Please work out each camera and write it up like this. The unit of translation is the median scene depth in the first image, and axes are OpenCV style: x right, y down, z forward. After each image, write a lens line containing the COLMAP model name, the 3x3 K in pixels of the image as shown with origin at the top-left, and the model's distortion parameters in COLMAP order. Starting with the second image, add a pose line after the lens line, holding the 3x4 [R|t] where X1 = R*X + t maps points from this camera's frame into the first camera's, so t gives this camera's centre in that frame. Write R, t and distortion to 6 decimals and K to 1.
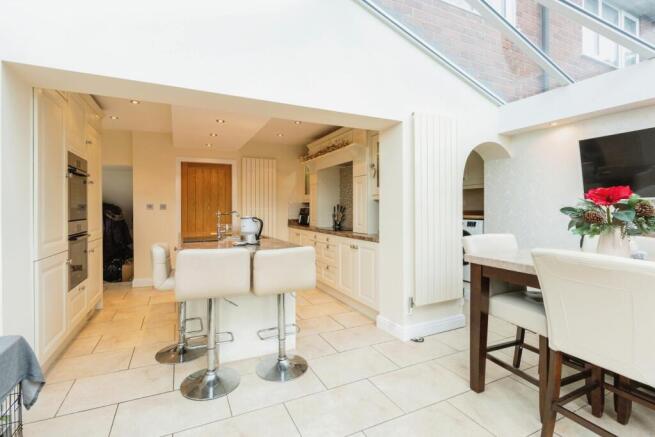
lens RADIAL K [[289.0, 0, 327.0], [0, 289.0, 212.1], [0, 0, 1]] dist [-0.001724, -0.000419]
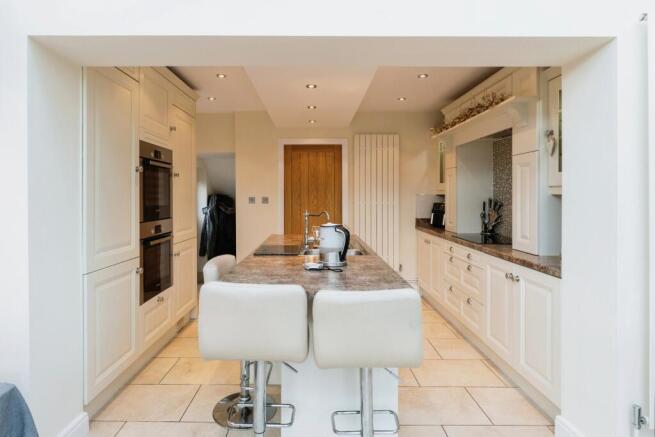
lens RADIAL K [[355.8, 0, 343.8], [0, 355.8, 198.6], [0, 0, 1]] dist [-0.002971, -0.000399]
pose [[0.925619, 0.001488, -0.378454, 0.045025], [-0.002653, 0.999993, -0.002555, -0.028934], [0.378447, 0.003369, 0.925617, 0.193832]]
